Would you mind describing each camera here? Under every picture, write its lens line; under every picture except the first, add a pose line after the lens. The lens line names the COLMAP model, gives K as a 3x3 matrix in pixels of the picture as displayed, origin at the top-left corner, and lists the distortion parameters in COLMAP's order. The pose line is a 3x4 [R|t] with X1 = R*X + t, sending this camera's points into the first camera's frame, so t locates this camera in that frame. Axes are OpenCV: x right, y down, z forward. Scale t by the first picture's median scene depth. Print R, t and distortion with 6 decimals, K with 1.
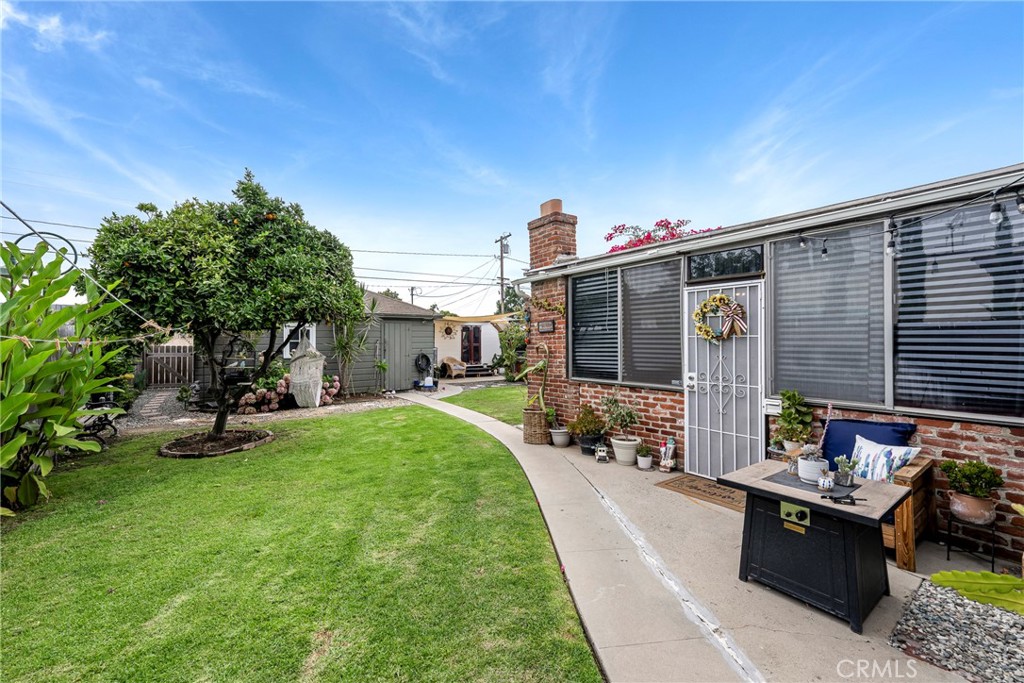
lens RADIAL K [[412.1, 0, 513.7], [0, 412.1, 324.5], [0, 0, 1]] dist [-0.001251, 0.000501]
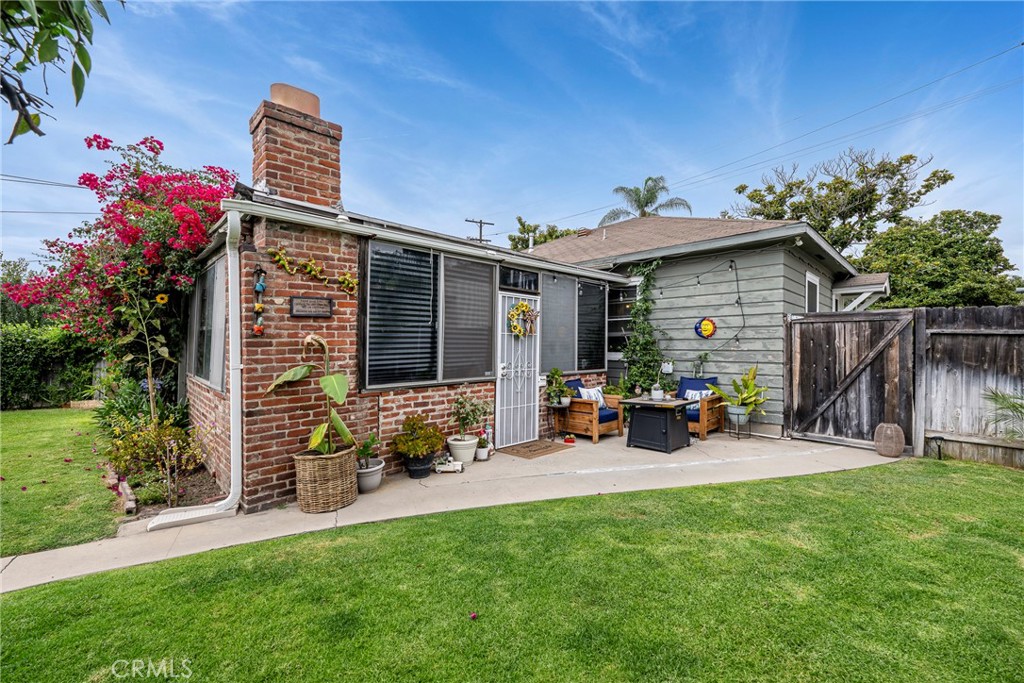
lens RADIAL K [[412.1, 0, 509.9], [0, 412.1, 334.7], [0, 0, 1]] dist [-0.001251, 0.000501]
pose [[-0.121045, 0.031484, 0.992148, -0.687507], [-0.039572, 0.998549, -0.036515, 0.070011], [-0.991858, -0.043681, -0.119624, 1.020211]]
